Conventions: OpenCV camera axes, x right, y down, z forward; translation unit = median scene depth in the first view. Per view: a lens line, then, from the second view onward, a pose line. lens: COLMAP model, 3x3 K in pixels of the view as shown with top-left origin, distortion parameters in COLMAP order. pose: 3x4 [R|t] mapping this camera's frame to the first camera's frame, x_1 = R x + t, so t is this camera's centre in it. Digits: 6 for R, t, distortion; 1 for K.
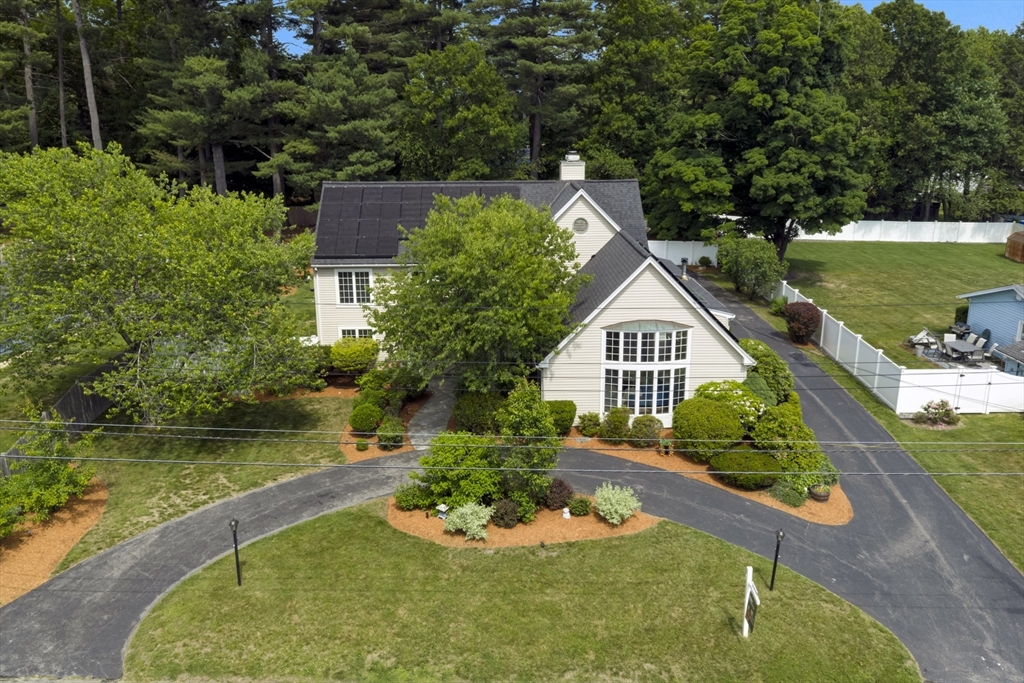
lens RADIAL K [[849.7, 0, 512.0], [0, 849.7, 341.5], [0, 0, 1]] dist [0.000102, -0.008951]
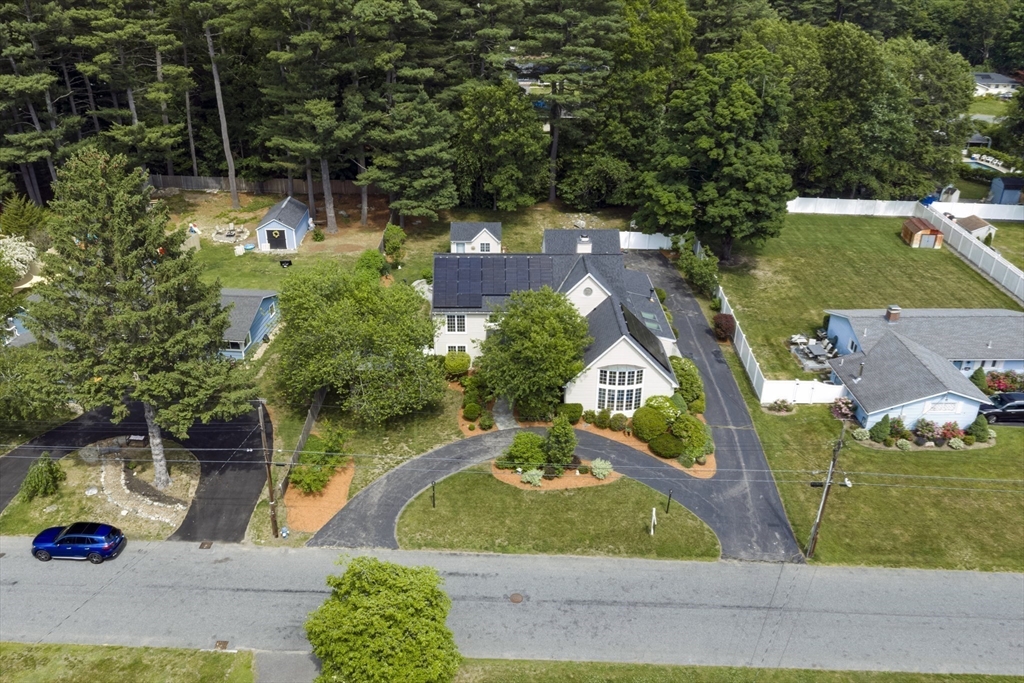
lens RADIAL K [[849.7, 0, 512.0], [0, 849.7, 341.5], [0, 0, 1]] dist [0.000102, -0.008951]
pose [[0.999870, 0.015765, 0.003497, -0.093030], [-0.016142, 0.981567, 0.190435, -0.431599], [-0.000430, -0.190466, 0.981694, -0.846659]]
